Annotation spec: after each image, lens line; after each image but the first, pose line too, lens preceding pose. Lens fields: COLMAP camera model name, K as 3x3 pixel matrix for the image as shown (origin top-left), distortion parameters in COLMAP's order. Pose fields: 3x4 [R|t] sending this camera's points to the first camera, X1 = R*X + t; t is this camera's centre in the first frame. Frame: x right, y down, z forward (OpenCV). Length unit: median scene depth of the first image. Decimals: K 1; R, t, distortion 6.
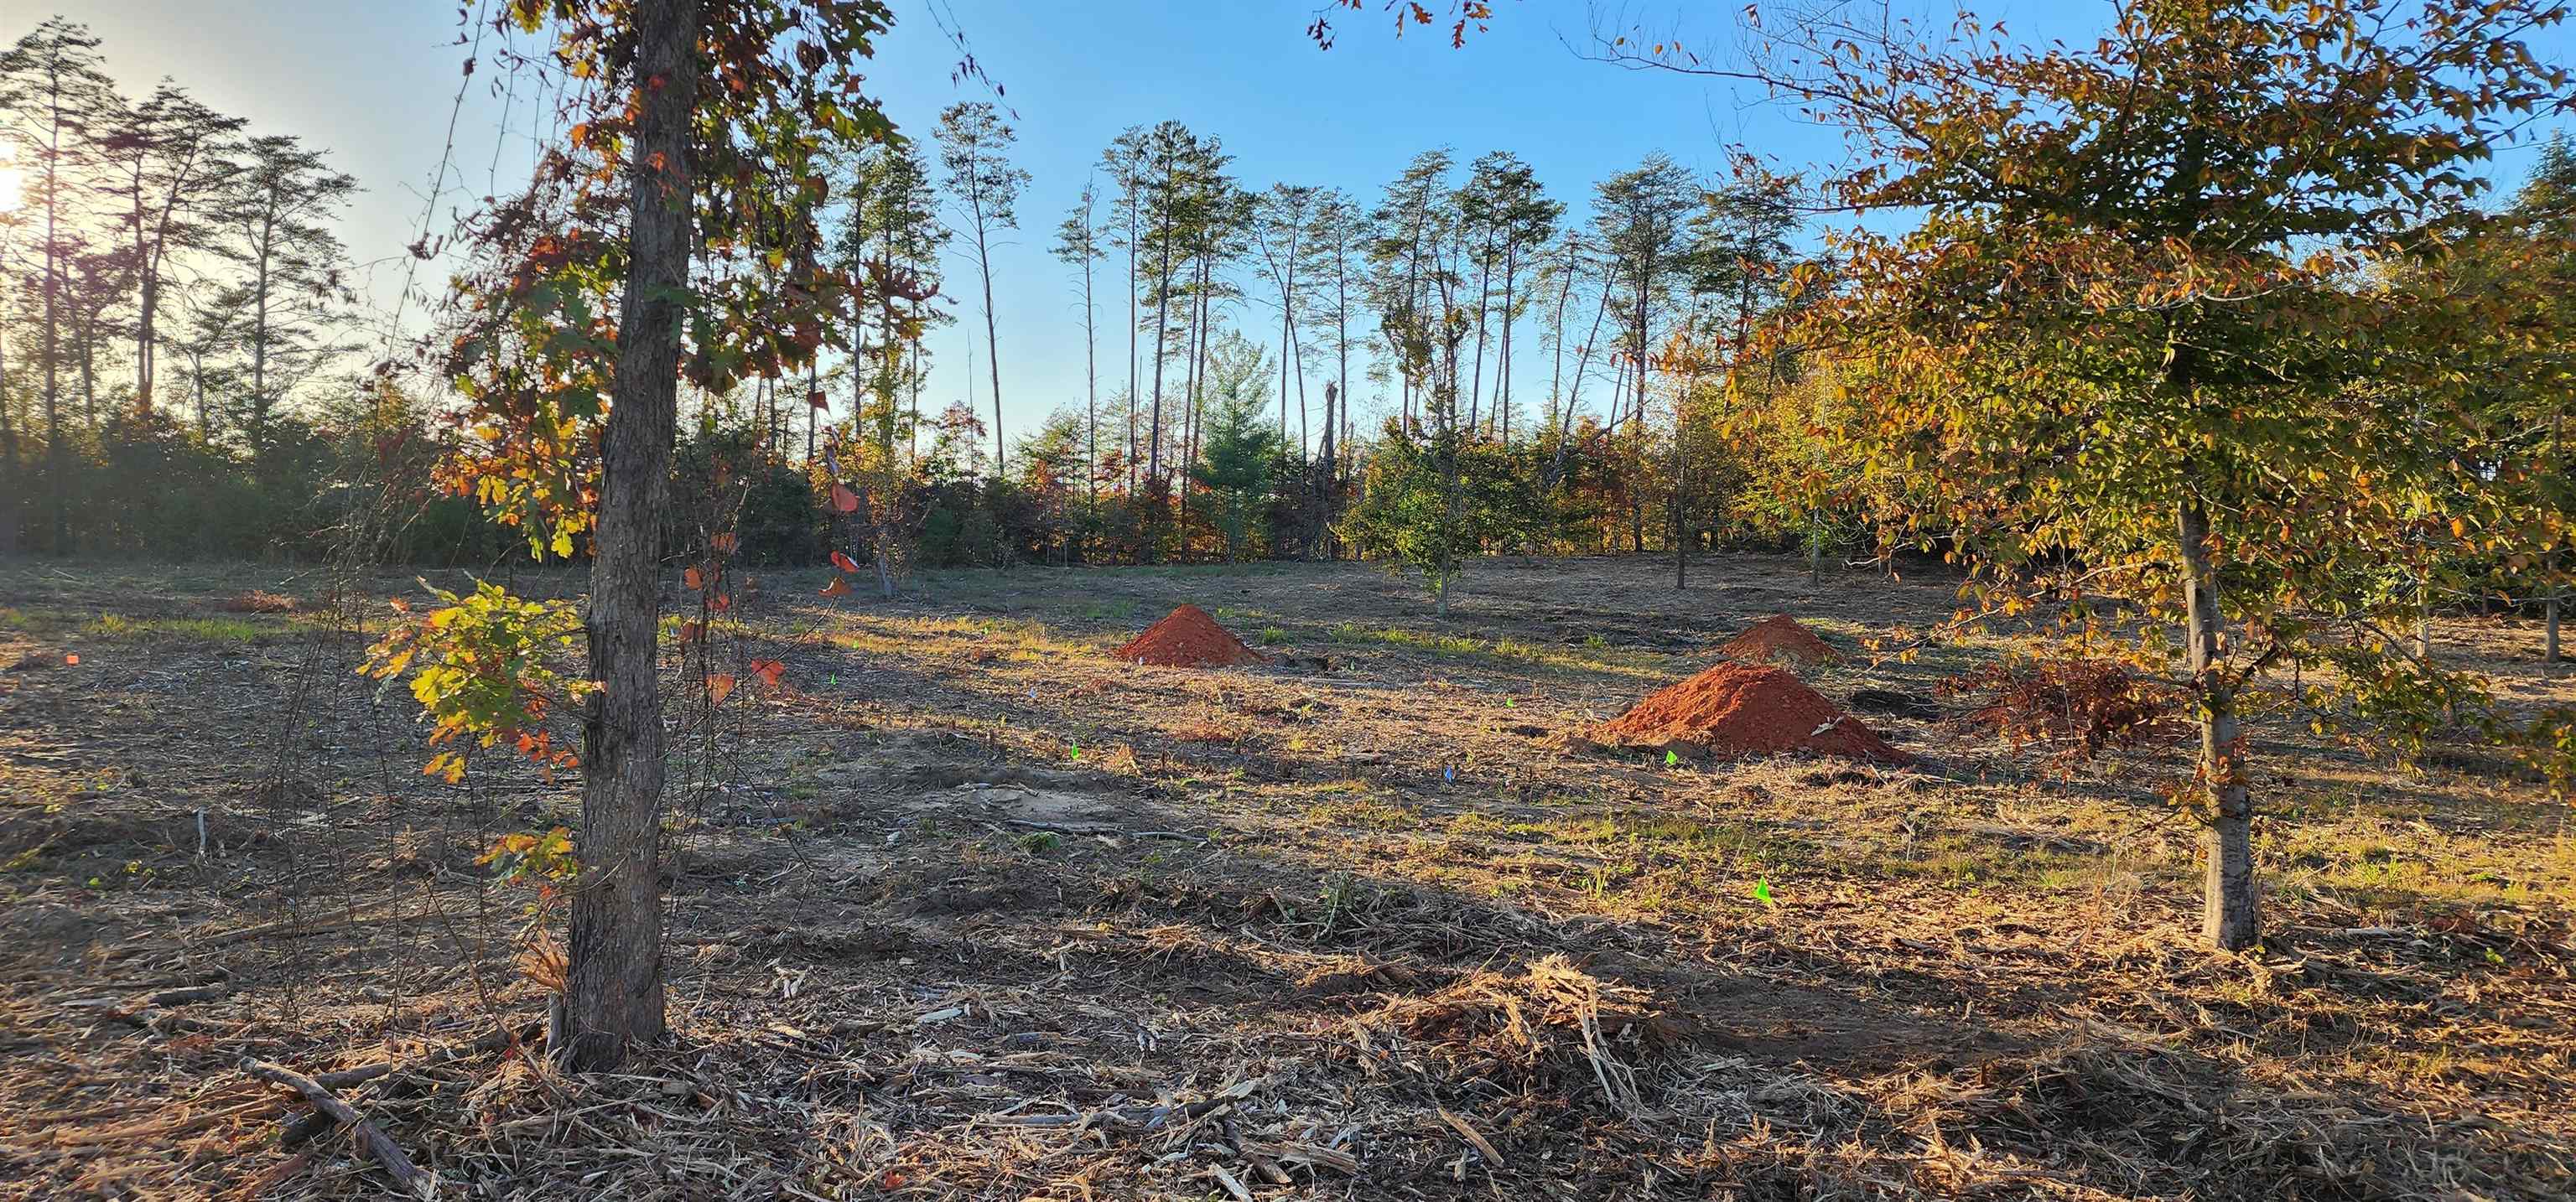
lens RADIAL K [[1700.6, 0, 1298.8], [0, 1700.6, 571.9], [0, 0, 1]] dist [0.080056, -0.072646]
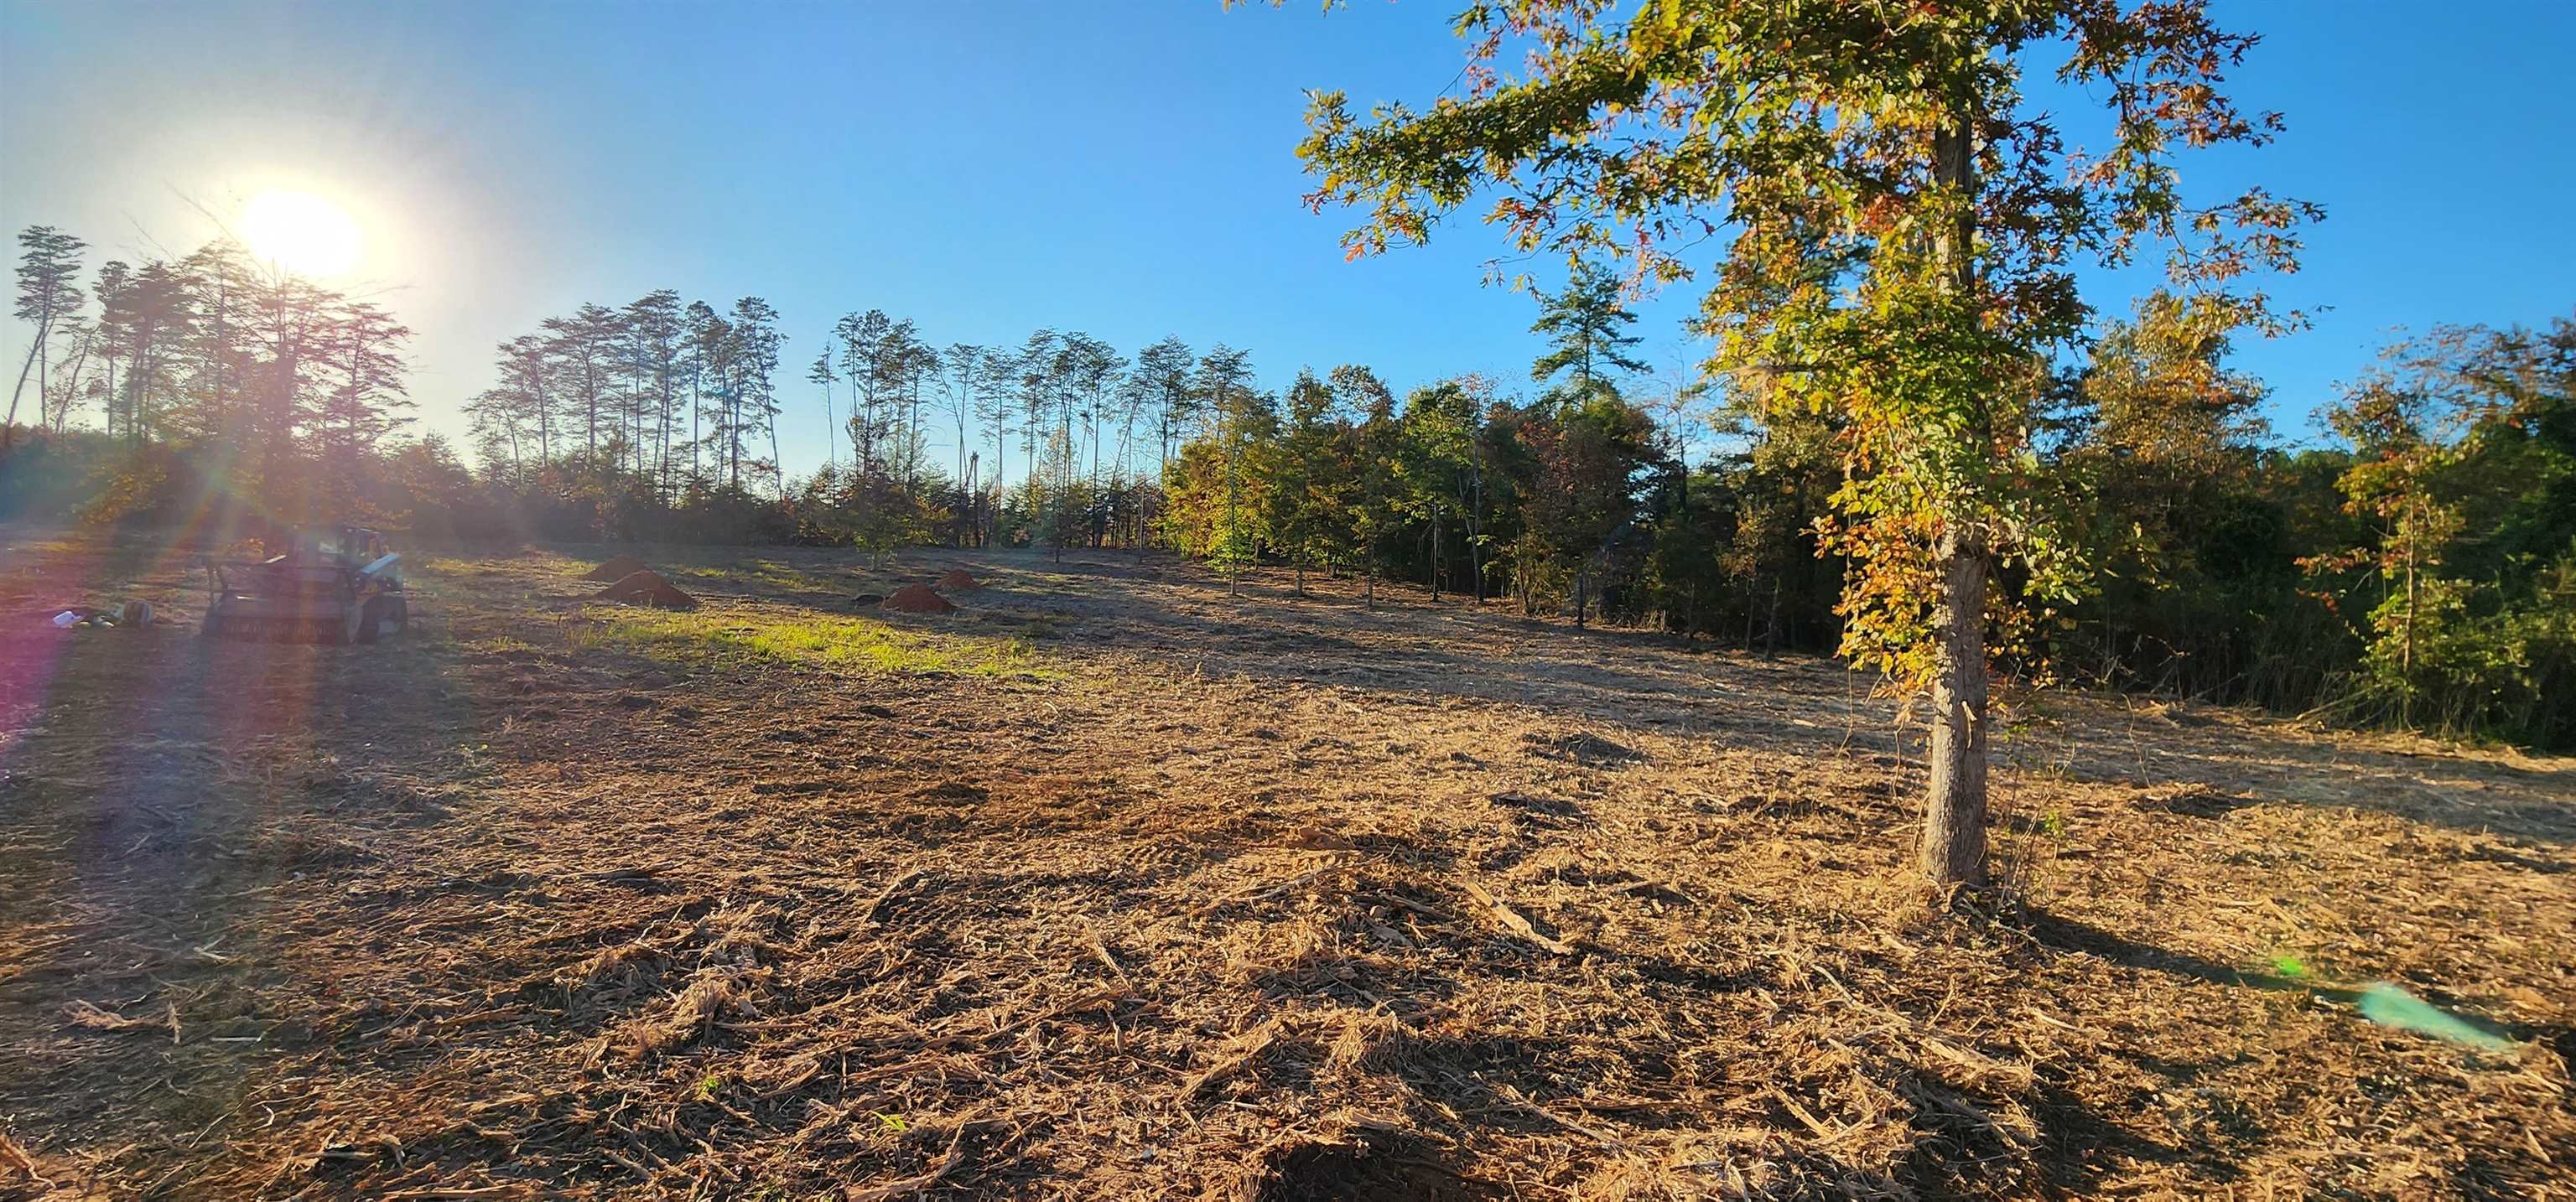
lens RADIAL K [[1053.9, 0, 1292.9], [0, 1053.9, 593.4], [0, 0, 1]] dist [-0.002564, -0.001438]
pose [[0.996241, 0.017243, 0.084887, 0.968072], [-0.019819, 0.999365, 0.029598, 0.010109], [-0.084322, -0.031169, 0.995951, -0.636332]]
